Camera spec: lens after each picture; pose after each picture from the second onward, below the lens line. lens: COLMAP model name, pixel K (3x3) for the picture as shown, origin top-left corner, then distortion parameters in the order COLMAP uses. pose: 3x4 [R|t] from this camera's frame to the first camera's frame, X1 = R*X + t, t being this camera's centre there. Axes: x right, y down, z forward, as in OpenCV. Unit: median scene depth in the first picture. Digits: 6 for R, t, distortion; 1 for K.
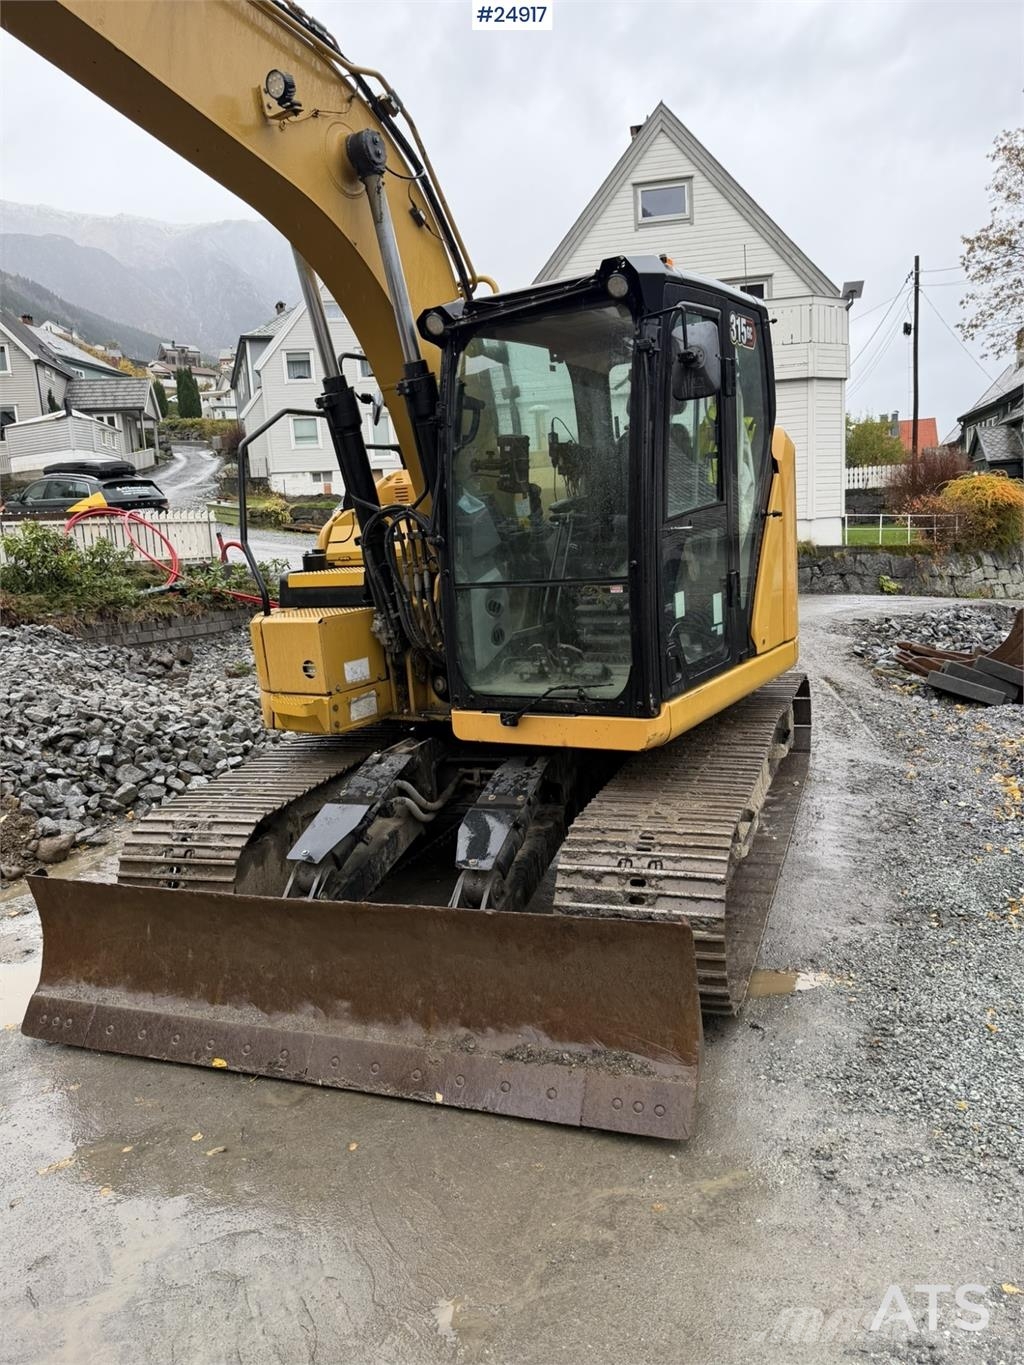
lens RADIAL K [[950.4, 0, 526.9], [0, 950.4, 689.7], [0, 0, 1]] dist [0.077469, -0.107094]
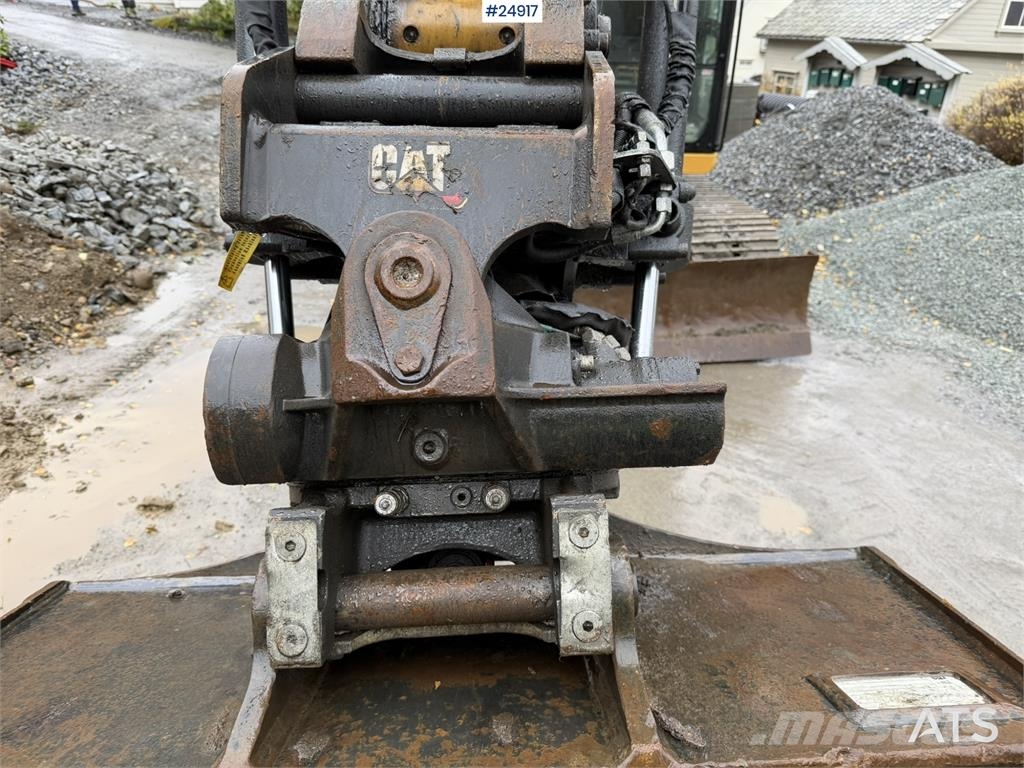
lens RADIAL K [[717.7, 0, 501.2], [0, 717.7, 372.9], [0, 0, 1]] dist [0.083828, -0.121228]
pose [[0.866344, -0.142062, 0.478817, -0.665628], [0.000361, 0.958872, 0.283839, 0.027013], [-0.499447, -0.245729, 0.830765, 0.000169]]
